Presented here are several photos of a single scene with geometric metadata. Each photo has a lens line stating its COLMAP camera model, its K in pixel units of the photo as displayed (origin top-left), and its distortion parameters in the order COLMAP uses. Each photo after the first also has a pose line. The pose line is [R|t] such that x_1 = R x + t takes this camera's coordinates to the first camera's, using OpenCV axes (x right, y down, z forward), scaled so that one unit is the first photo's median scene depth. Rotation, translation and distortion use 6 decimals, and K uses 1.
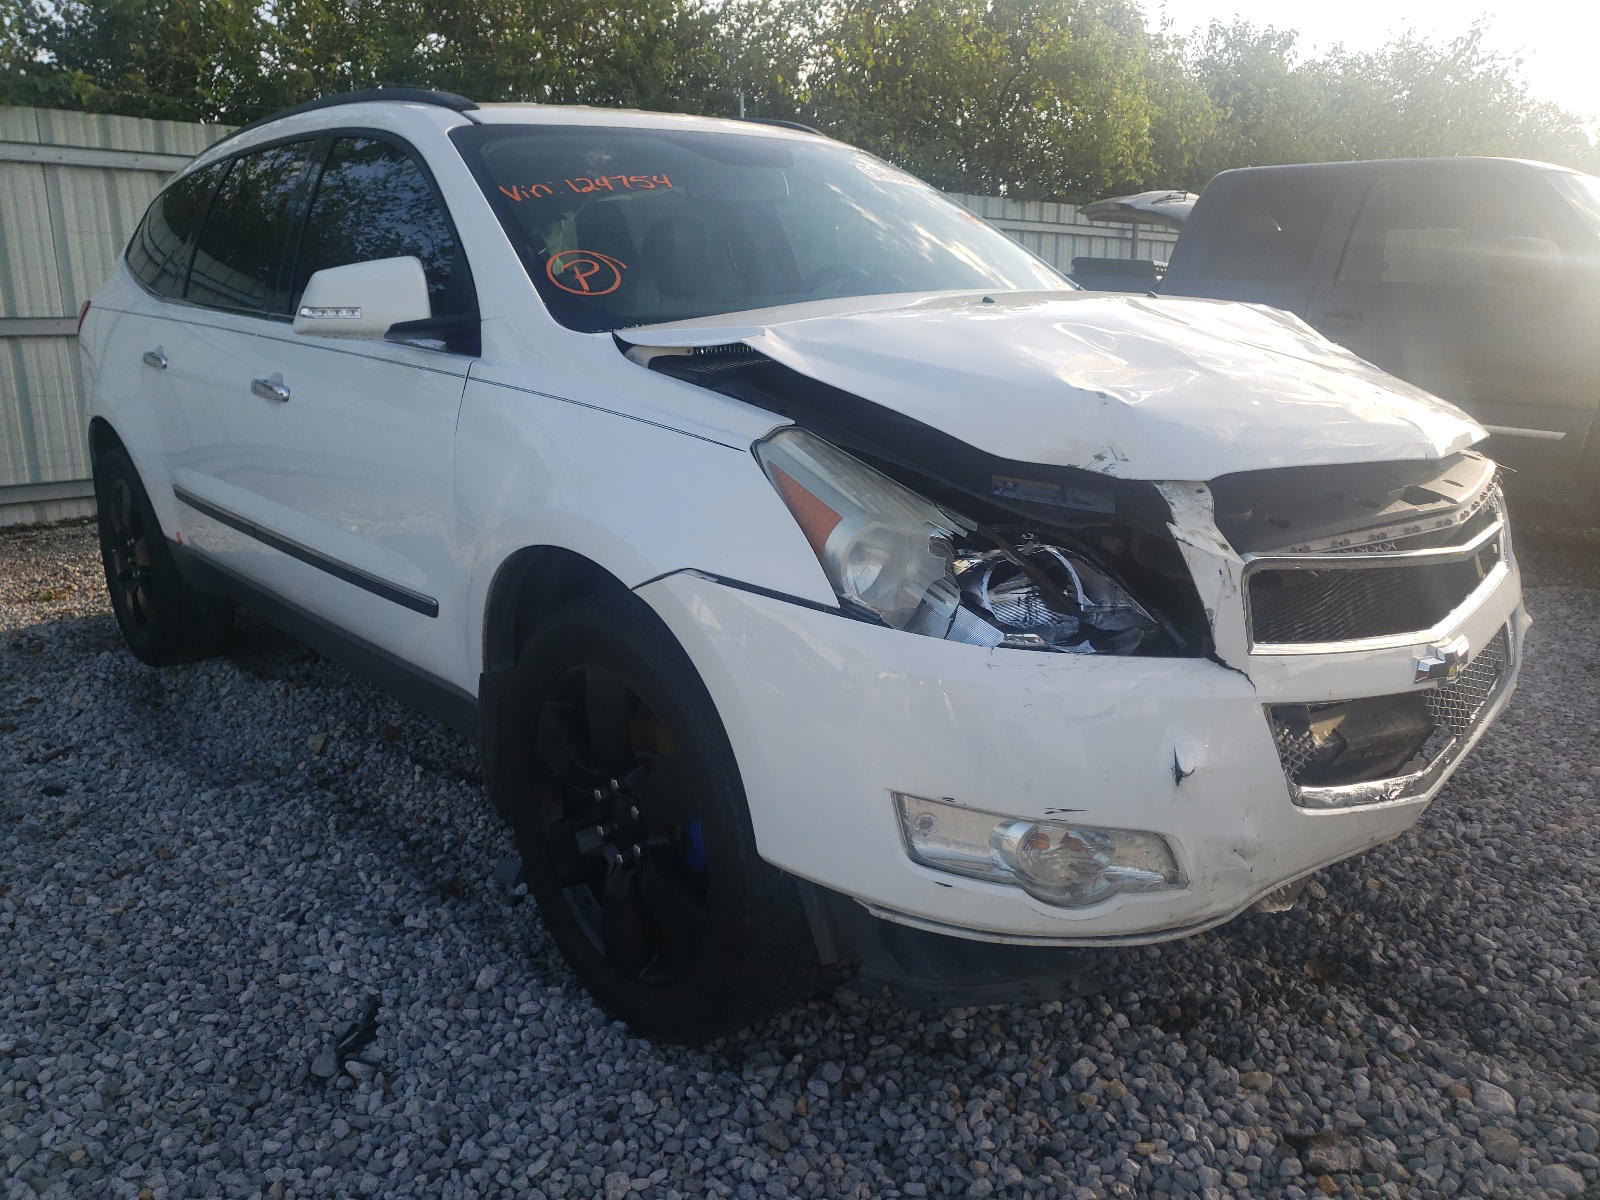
lens RADIAL K [[1147.4, 0, 800.0], [0, 1147.4, 600.0], [0, 0, 1]] dist [-0.023644, 0.073926]
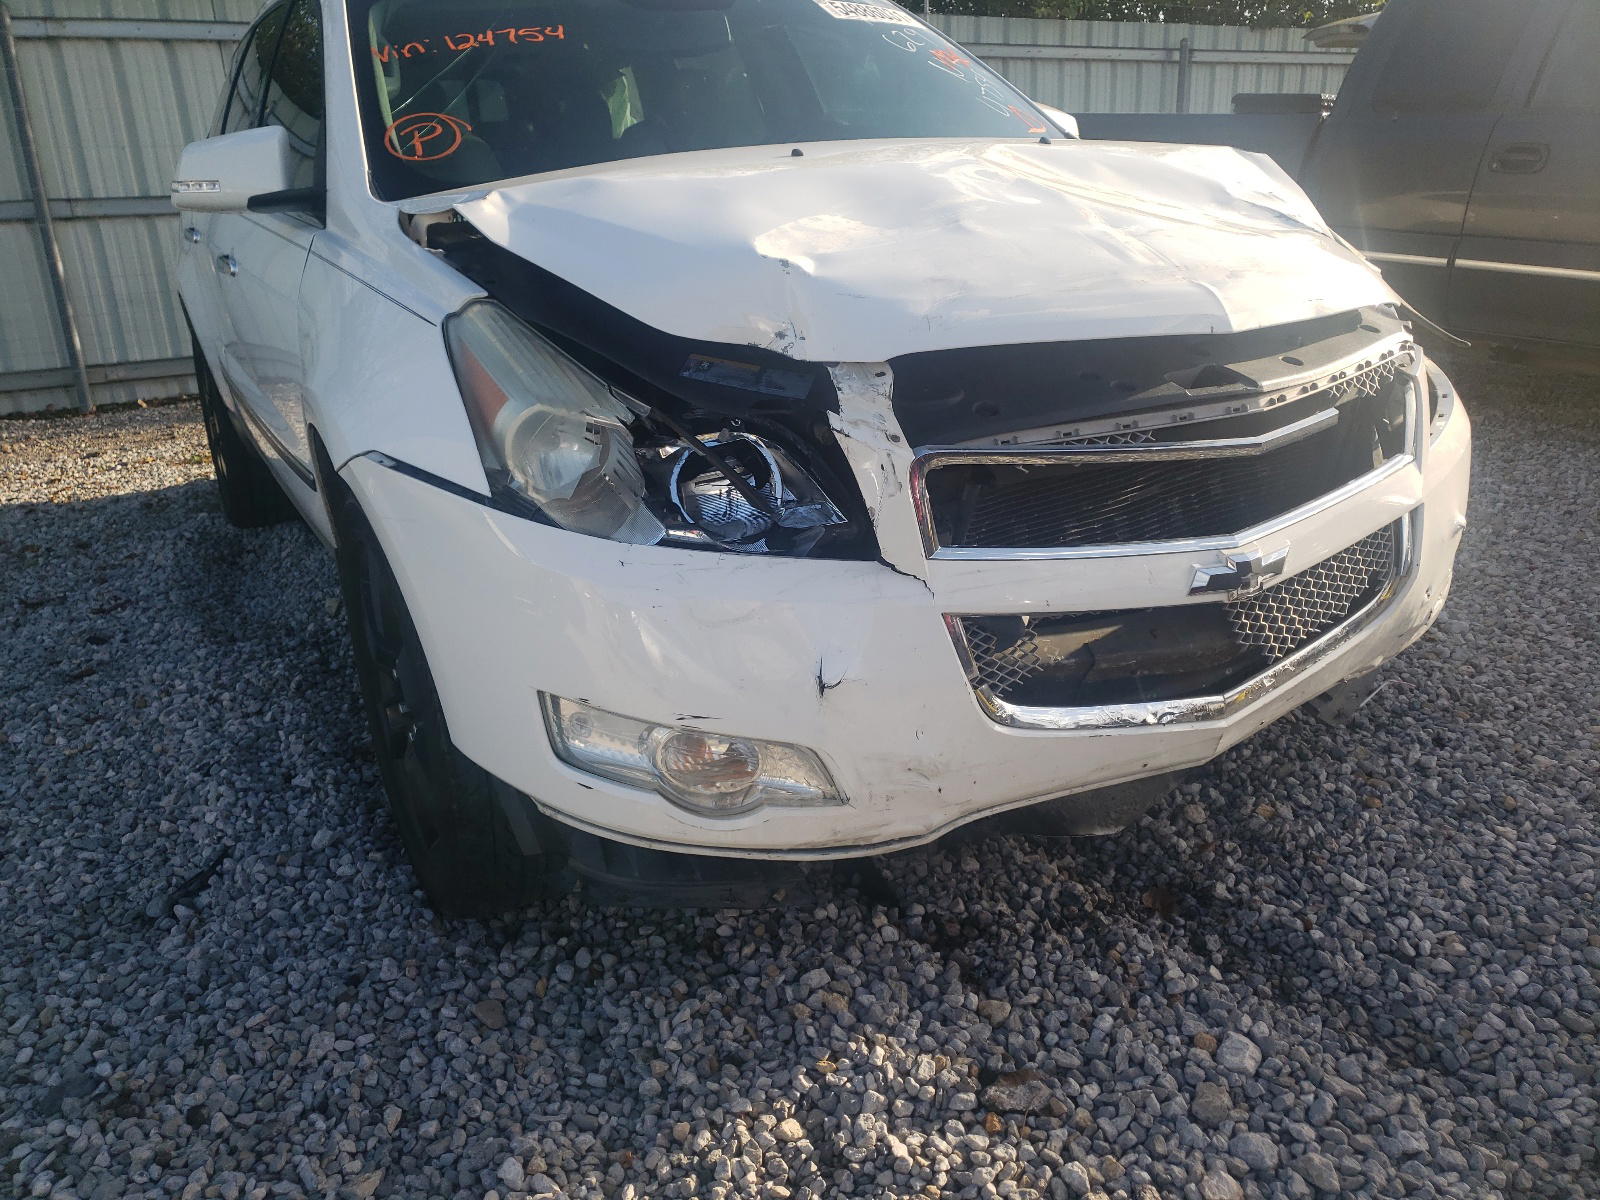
lens RADIAL K [[1142.6, 0, 800.0], [0, 1142.6, 600.0], [0, 0, 1]] dist [0.023174, 0.001067]
pose [[0.982041, 0.038303, -0.184737, 0.415198], [-0.017380, 0.993378, 0.113574, -0.018659], [0.187864, -0.108323, 0.976203, 0.092470]]
